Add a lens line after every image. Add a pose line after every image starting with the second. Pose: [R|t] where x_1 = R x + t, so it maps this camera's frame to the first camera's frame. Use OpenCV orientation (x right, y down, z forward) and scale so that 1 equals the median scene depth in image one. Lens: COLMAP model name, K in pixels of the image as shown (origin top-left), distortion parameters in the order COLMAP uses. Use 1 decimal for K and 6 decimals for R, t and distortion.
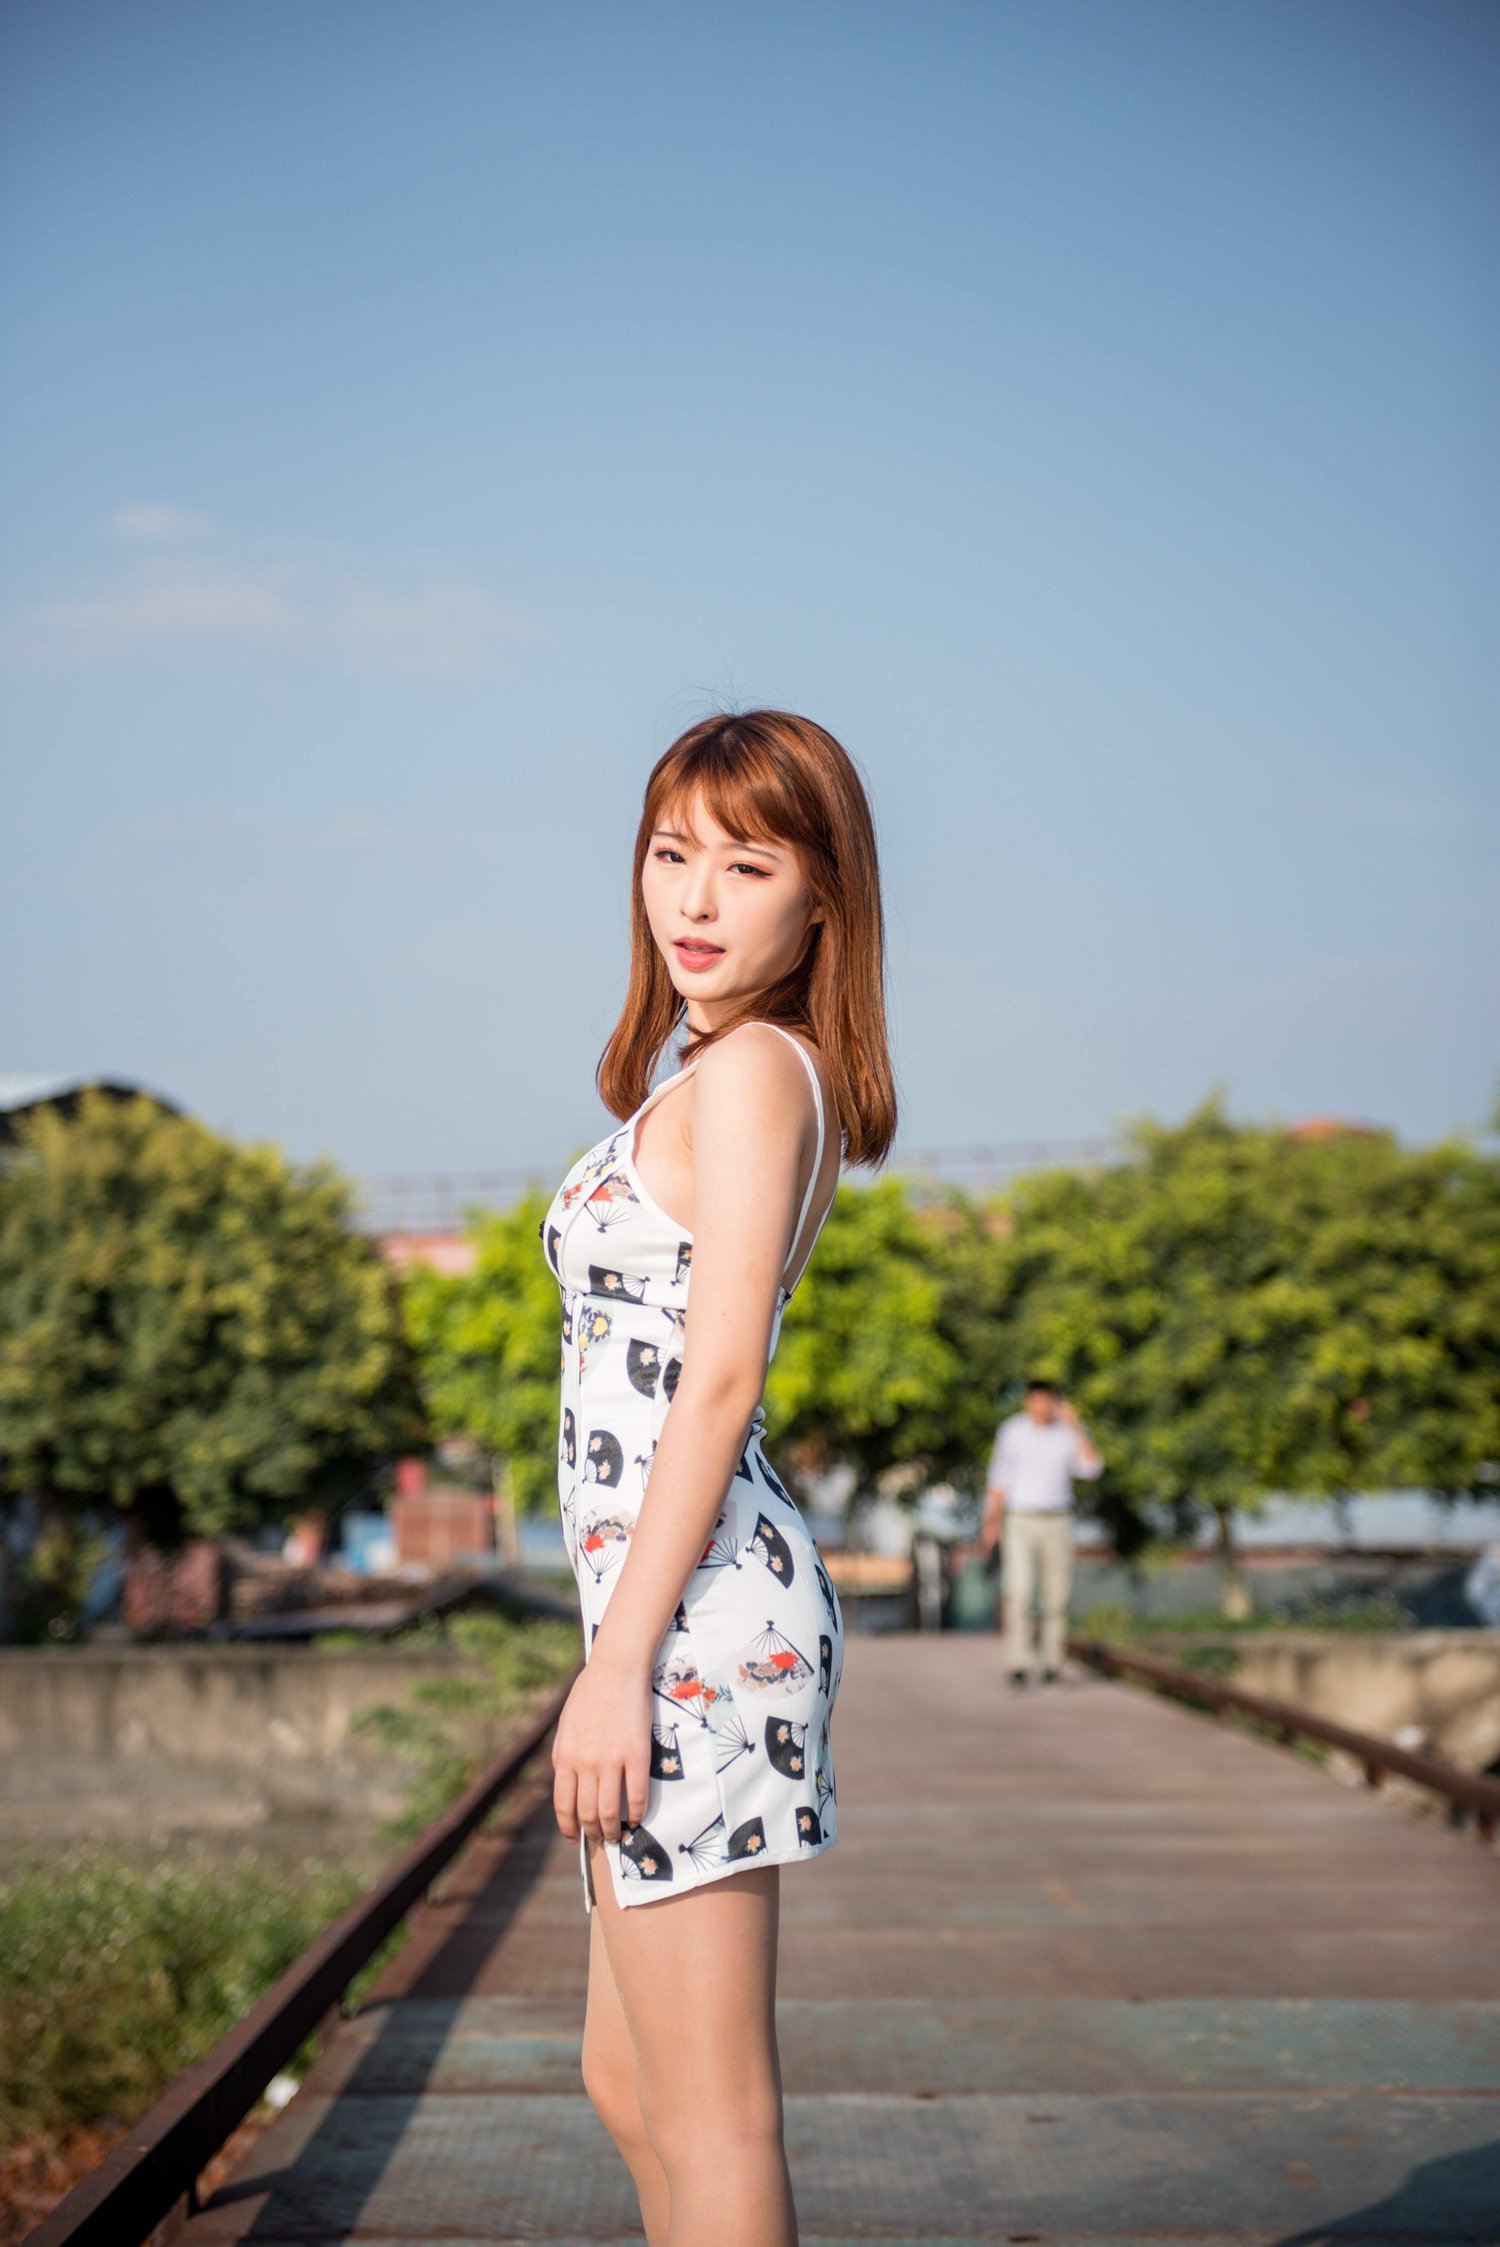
lens RADIAL K [[3788.9, 0, 757.0], [0, 3788.9, 1121.4], [0, 0, 1]] dist [0.165214, -0.165272]
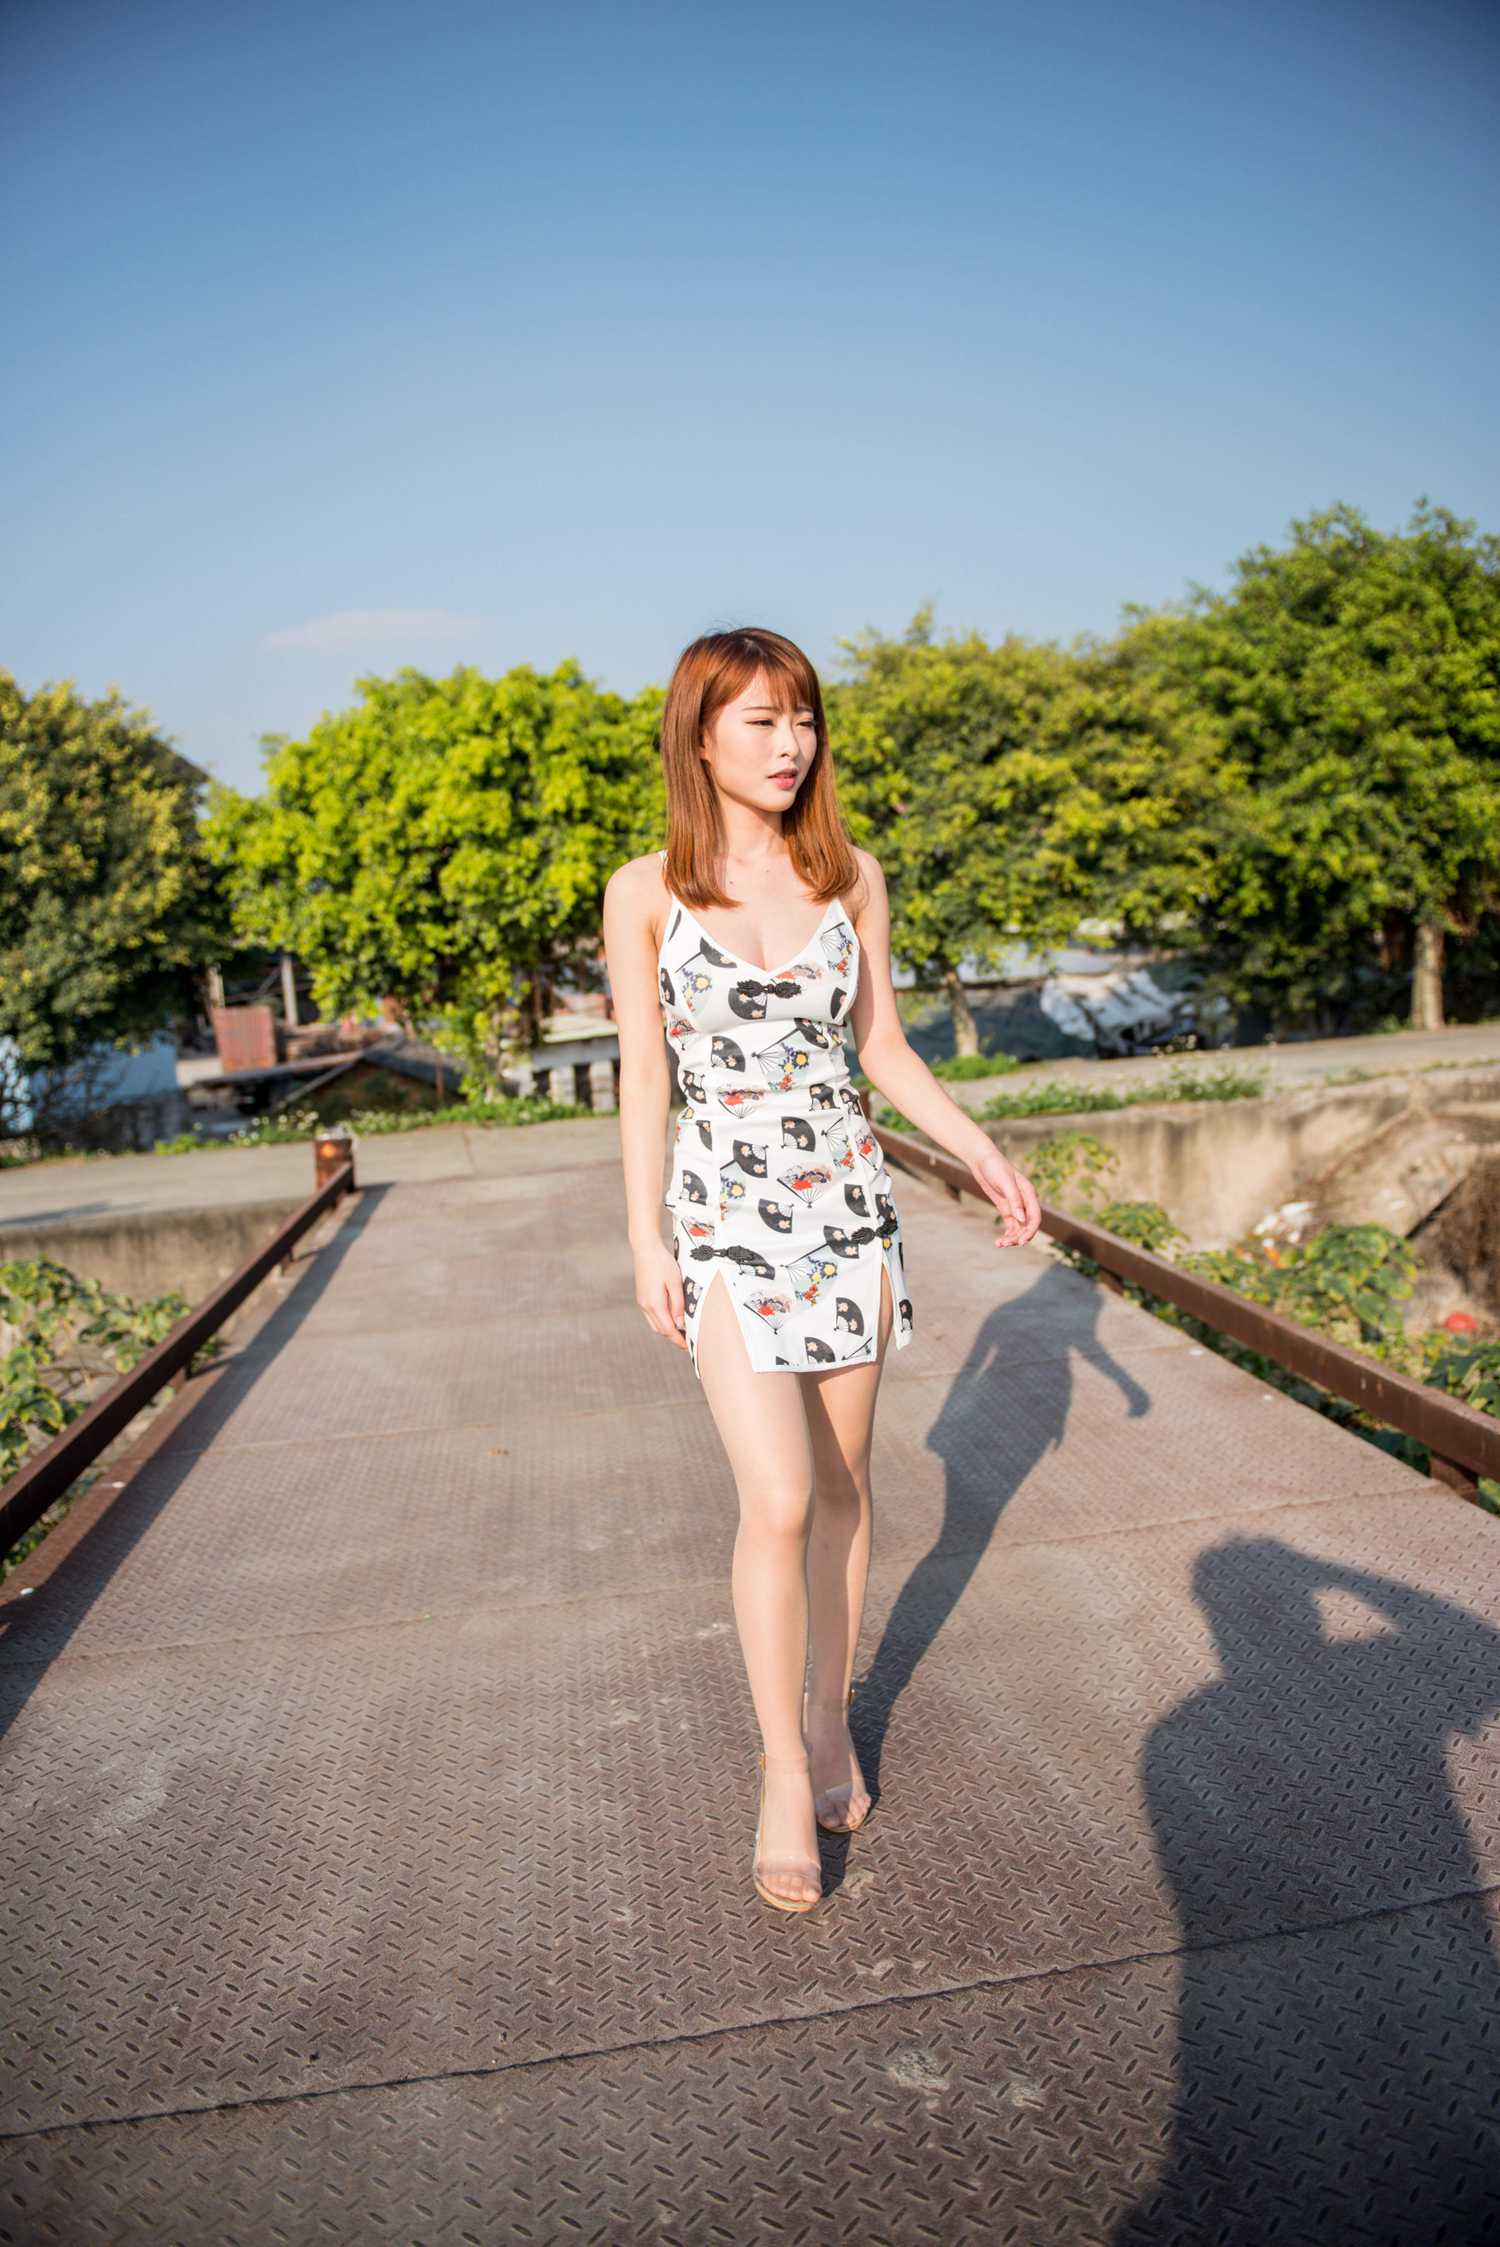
lens RADIAL K [[1554.7, 0, 755.5], [0, 1554.7, 1137.8], [0, 0, 1]] dist [-0.049686, -0.006646]
pose [[0.991930, -0.079526, 0.098745, 0.011005], [0.057307, 0.975950, 0.210328, 0.052169], [-0.113097, -0.202971, 0.972631, 0.559072]]
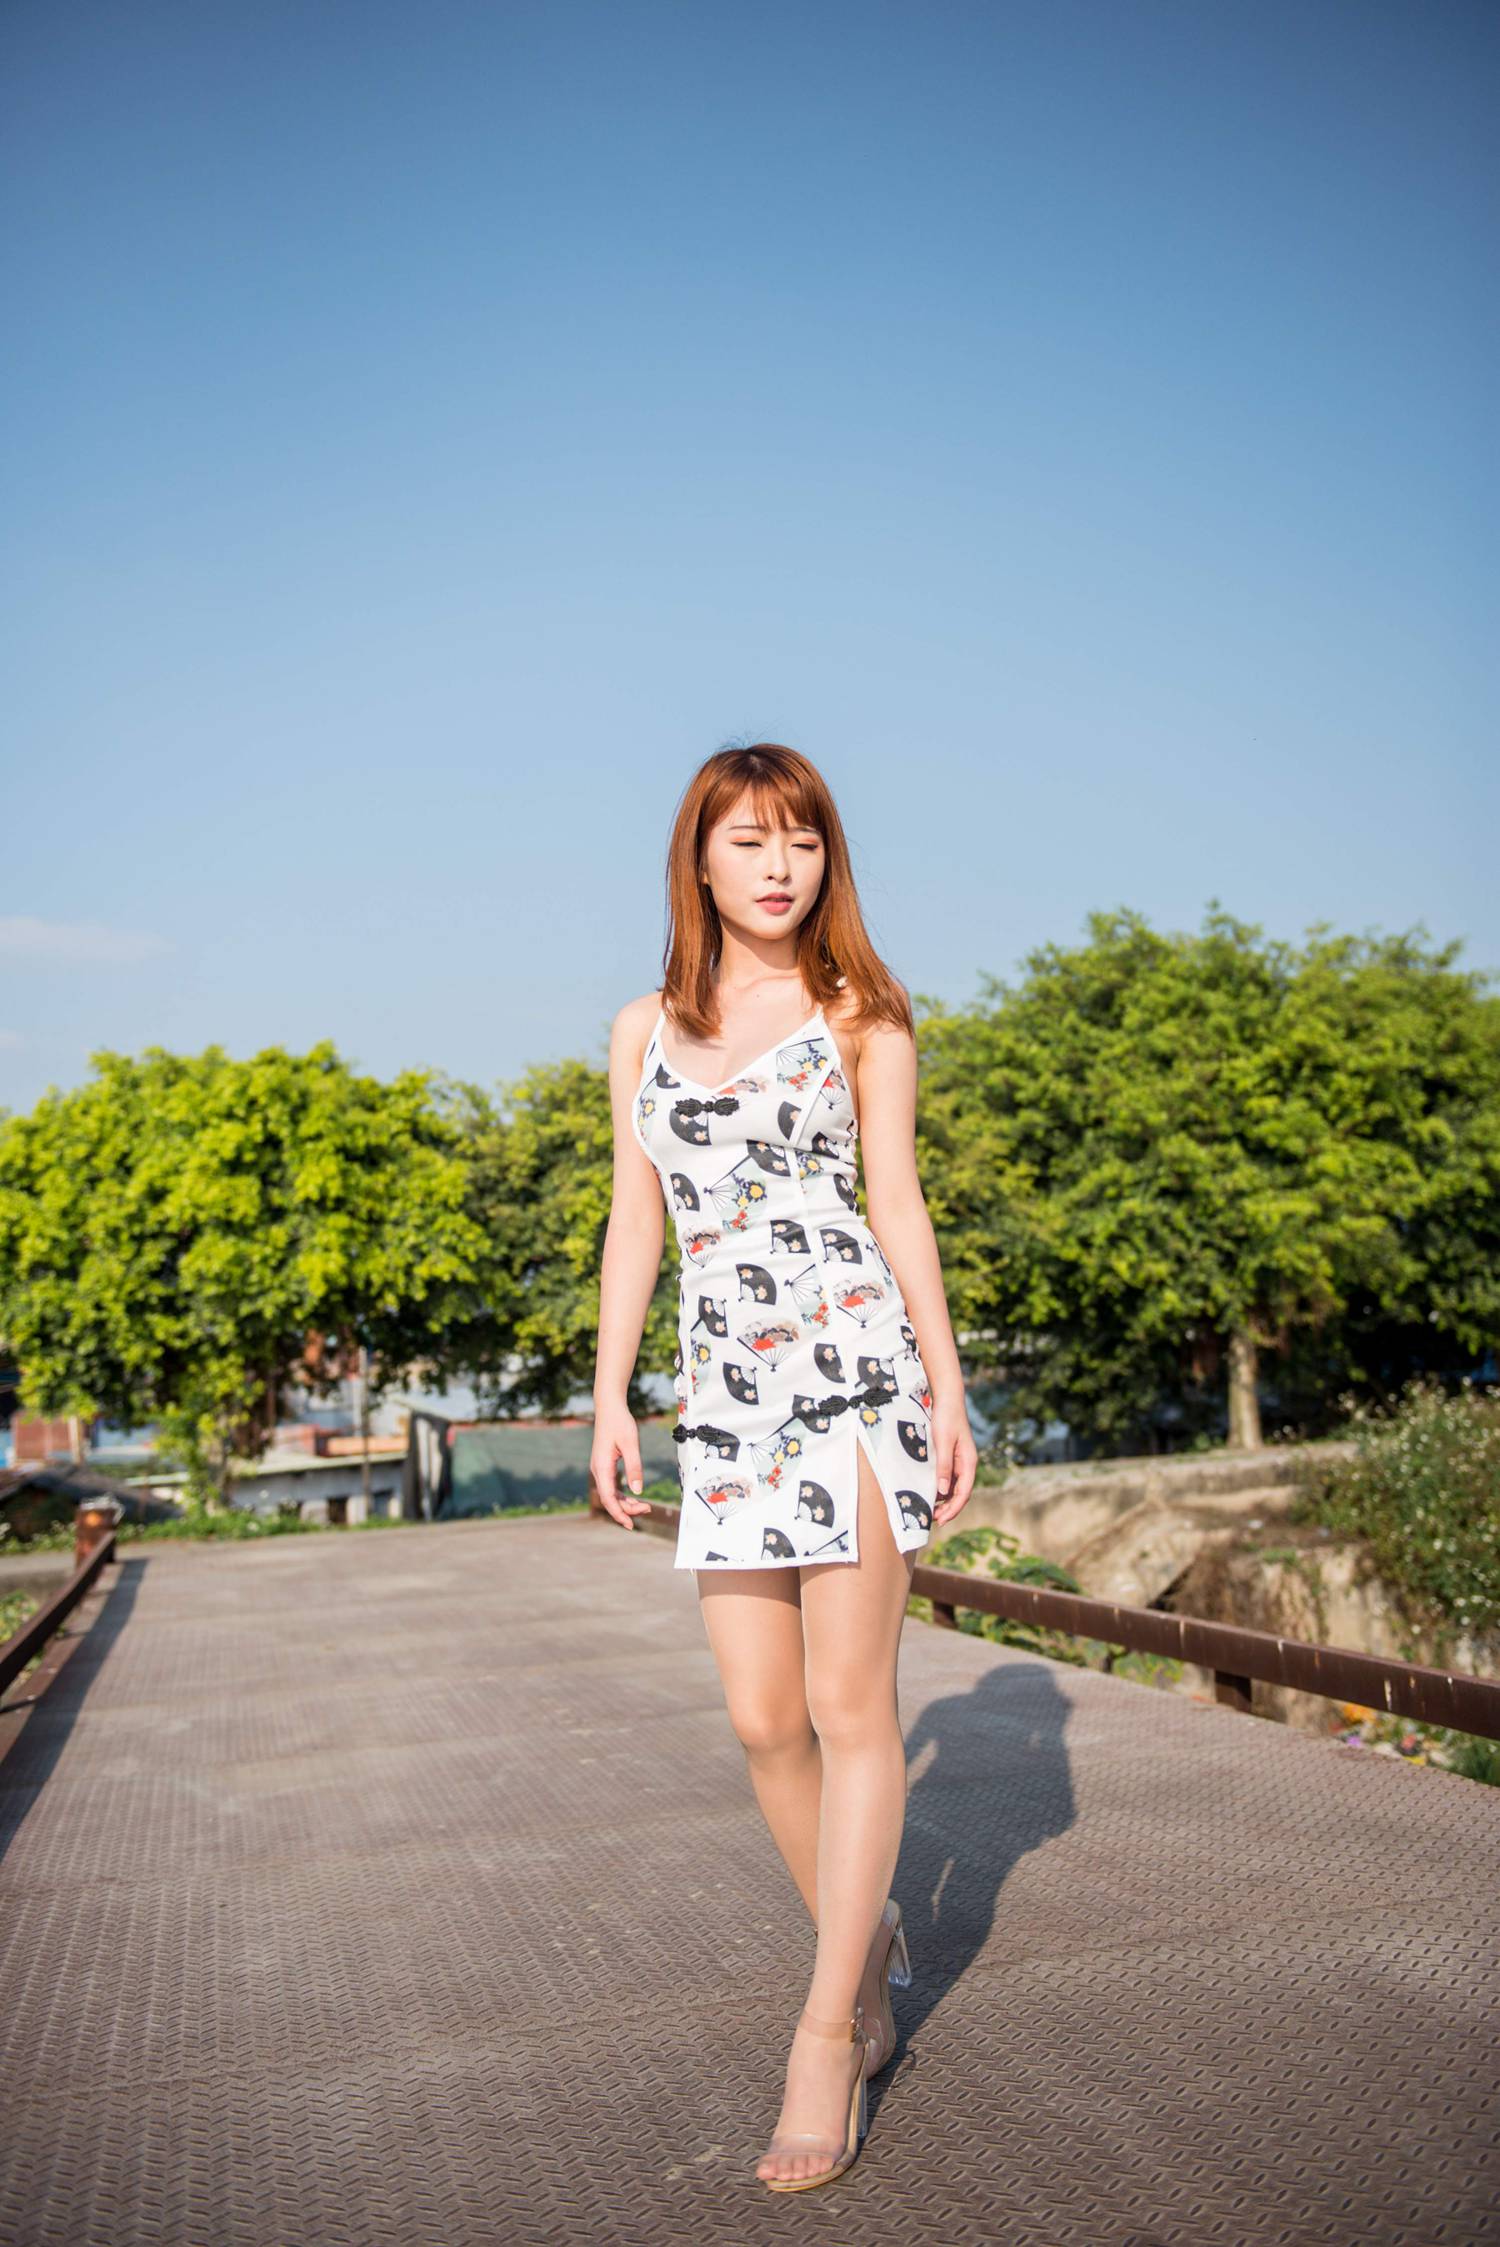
lens RADIAL K [[2063.2, 0, 748.0], [0, 2063.2, 1127.0], [0, 0, 1]] dist [0.039871, -0.002723]
pose [[0.973973, -0.025364, 0.225241, -0.003159], [0.032343, 0.999103, -0.027346, 0.050724], [-0.224346, 0.033919, 0.973919, 0.444255]]
